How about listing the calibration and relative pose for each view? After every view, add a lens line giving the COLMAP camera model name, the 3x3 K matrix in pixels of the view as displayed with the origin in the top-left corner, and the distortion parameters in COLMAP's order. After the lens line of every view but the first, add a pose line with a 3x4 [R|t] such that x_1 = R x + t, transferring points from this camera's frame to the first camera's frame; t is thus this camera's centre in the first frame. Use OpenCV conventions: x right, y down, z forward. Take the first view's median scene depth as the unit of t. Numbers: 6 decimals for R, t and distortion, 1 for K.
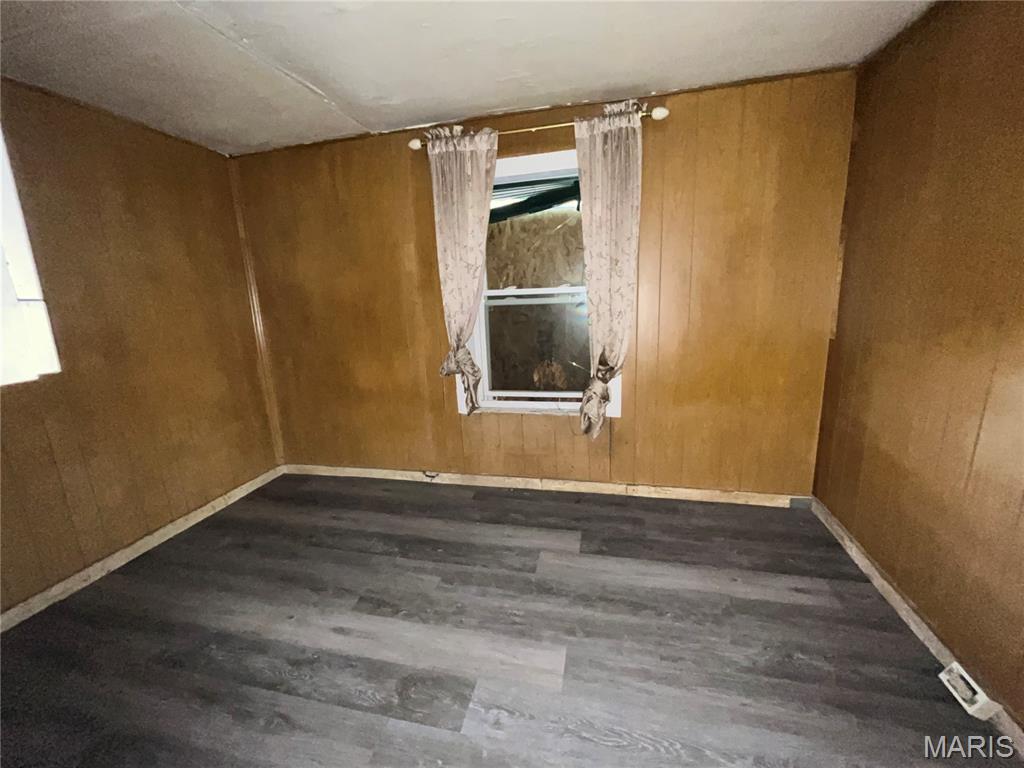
lens RADIAL K [[411.5, 0, 512.0], [0, 411.5, 384.0], [0, 0, 1]] dist [-0.000353, 0.000143]
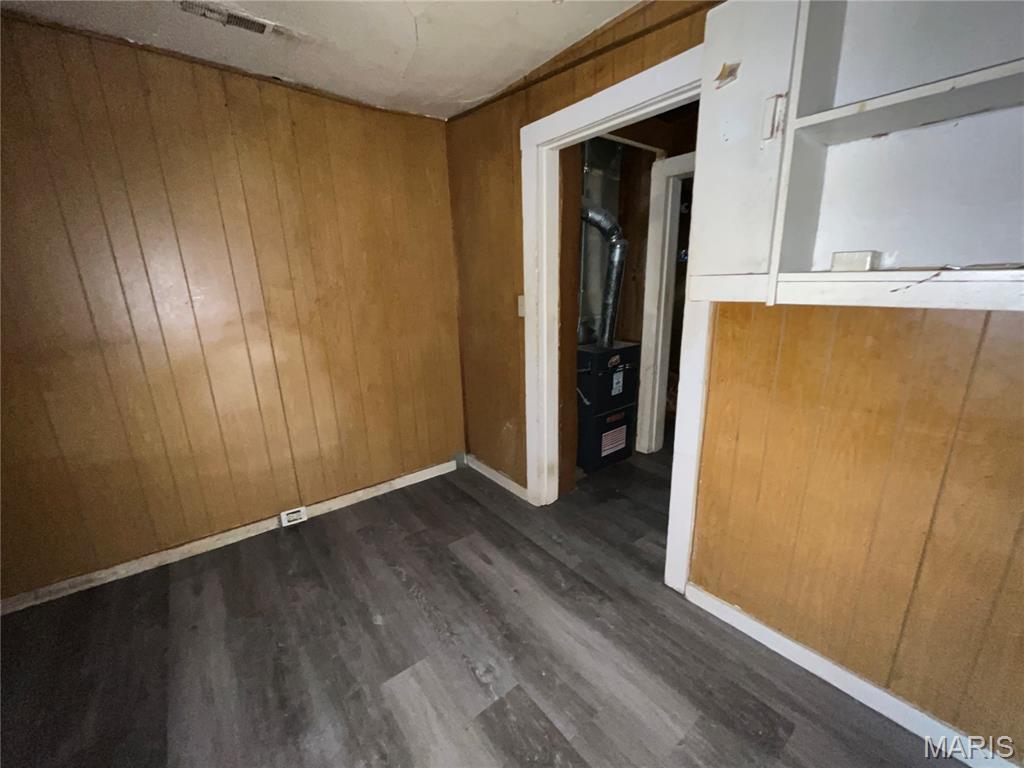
lens RADIAL K [[411.5, 0, 512.0], [0, 411.5, 384.0], [0, 0, 1]] dist [-0.000353, 0.000143]
pose [[-0.776420, -0.100611, 0.622134, -0.636877], [0.194006, 0.901078, 0.387840, -0.268987], [-0.599612, 0.421824, -0.680096, 1.263924]]
